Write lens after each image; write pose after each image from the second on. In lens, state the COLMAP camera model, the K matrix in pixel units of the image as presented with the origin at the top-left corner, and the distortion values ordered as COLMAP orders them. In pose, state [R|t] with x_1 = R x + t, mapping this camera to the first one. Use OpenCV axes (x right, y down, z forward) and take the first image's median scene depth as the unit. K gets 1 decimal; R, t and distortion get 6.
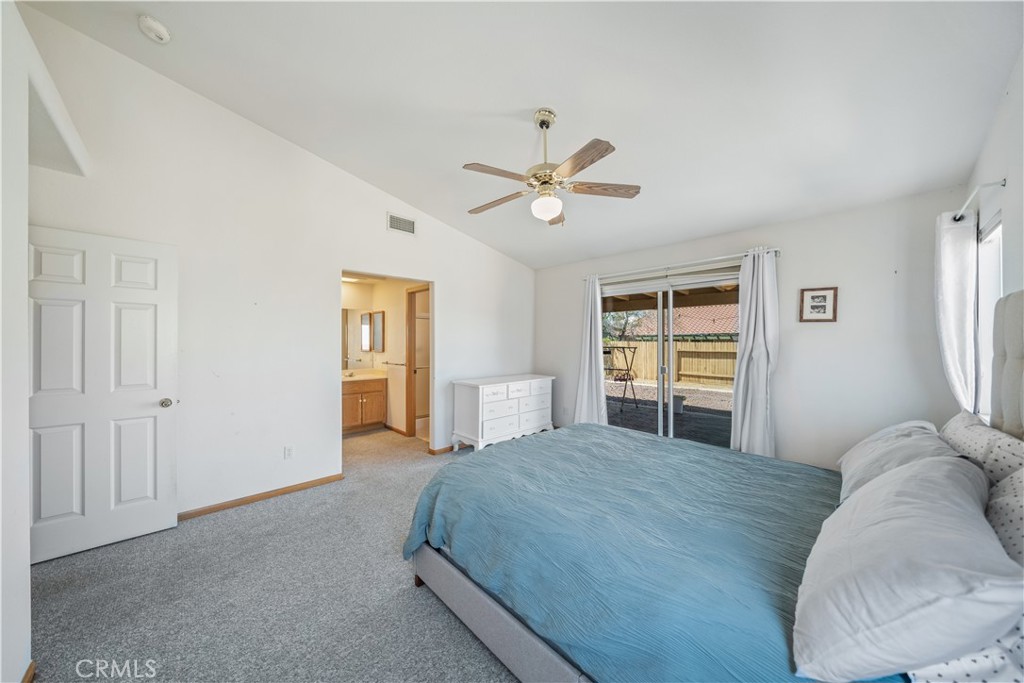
lens RADIAL K [[349.4, 0, 512.2], [0, 349.4, 341.3], [0, 0, 1]] dist [-0.004313, -0.000963]
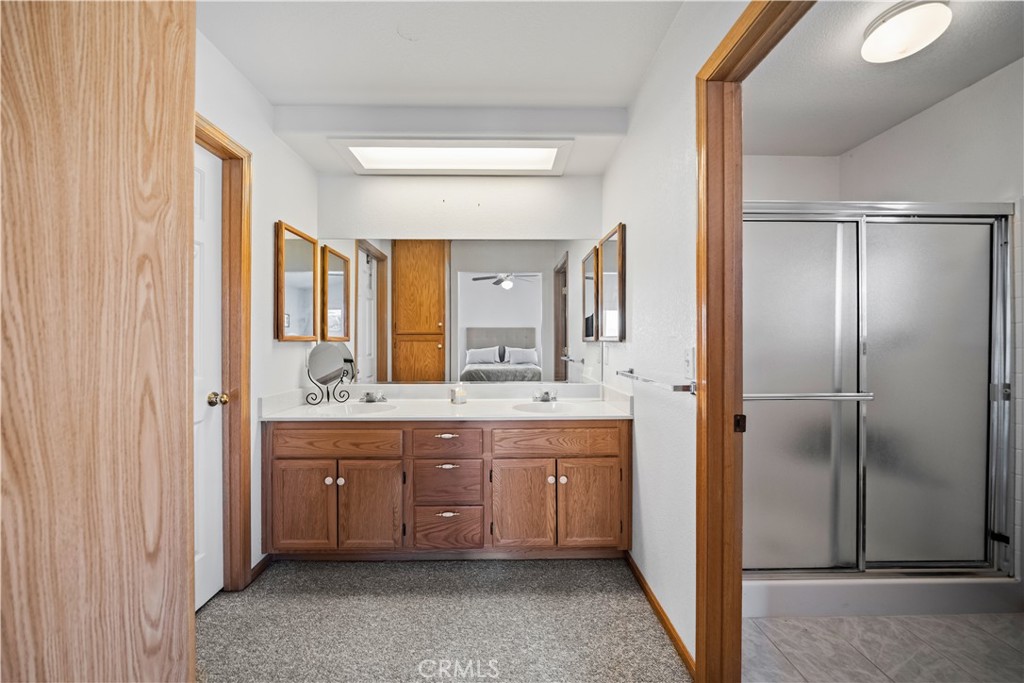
lens RADIAL K [[349.4, 0, 508.9], [0, 349.4, 343.9], [0, 0, 1]] dist [-0.004313, -0.000963]
pose [[0.732594, 0.006676, -0.680633, -0.225681], [-0.000365, 0.999956, 0.009415, 0.031938], [0.680666, -0.006648, 0.732564, 0.702859]]
